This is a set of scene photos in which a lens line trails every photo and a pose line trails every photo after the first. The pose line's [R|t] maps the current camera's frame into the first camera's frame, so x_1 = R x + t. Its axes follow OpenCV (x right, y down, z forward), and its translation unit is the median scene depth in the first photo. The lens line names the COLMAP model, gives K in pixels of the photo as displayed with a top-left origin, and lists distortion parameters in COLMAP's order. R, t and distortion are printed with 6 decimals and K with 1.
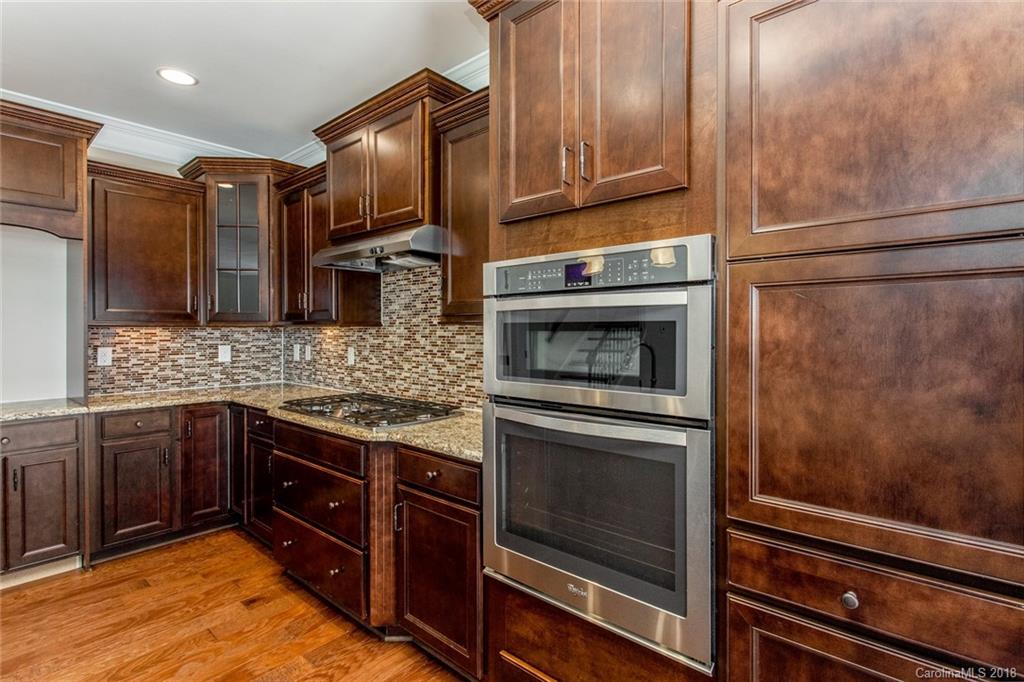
lens RADIAL K [[488.4, 0, 509.2], [0, 488.4, 335.0], [0, 0, 1]] dist [0.002440, 0.000853]
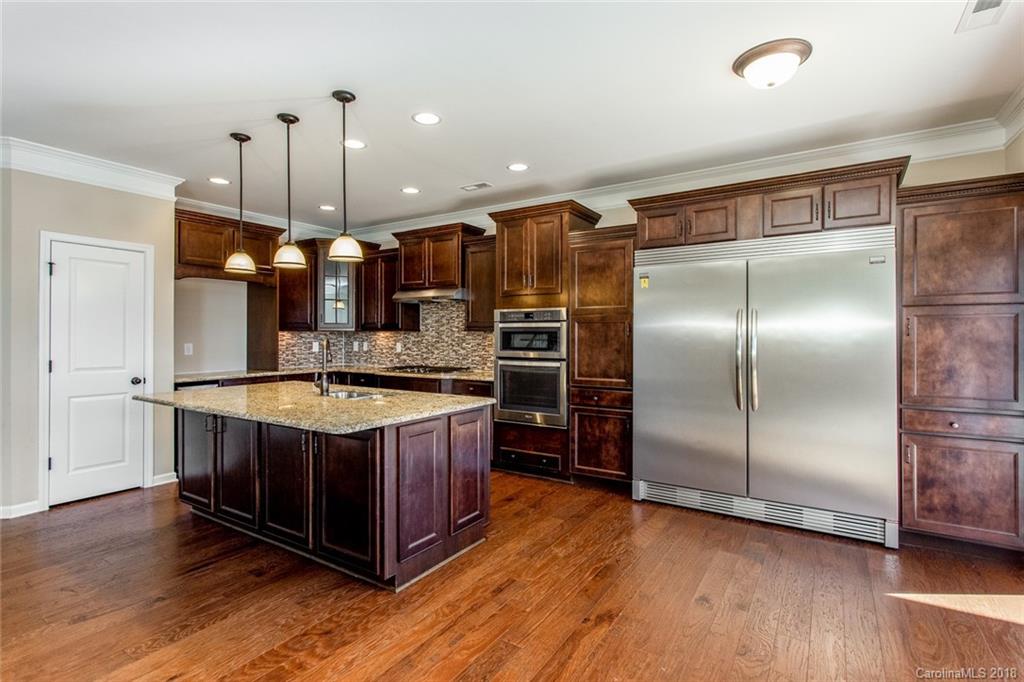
lens RADIAL K [[493.6, 0, 506.3], [0, 493.6, 331.2], [0, 0, 1]] dist [0.001089, 0.000208]
pose [[0.989401, 0.002826, 0.145181, -0.220499], [-0.000892, 0.999910, -0.013382, 0.007522], [-0.145206, 0.013110, 0.989315, -1.009100]]
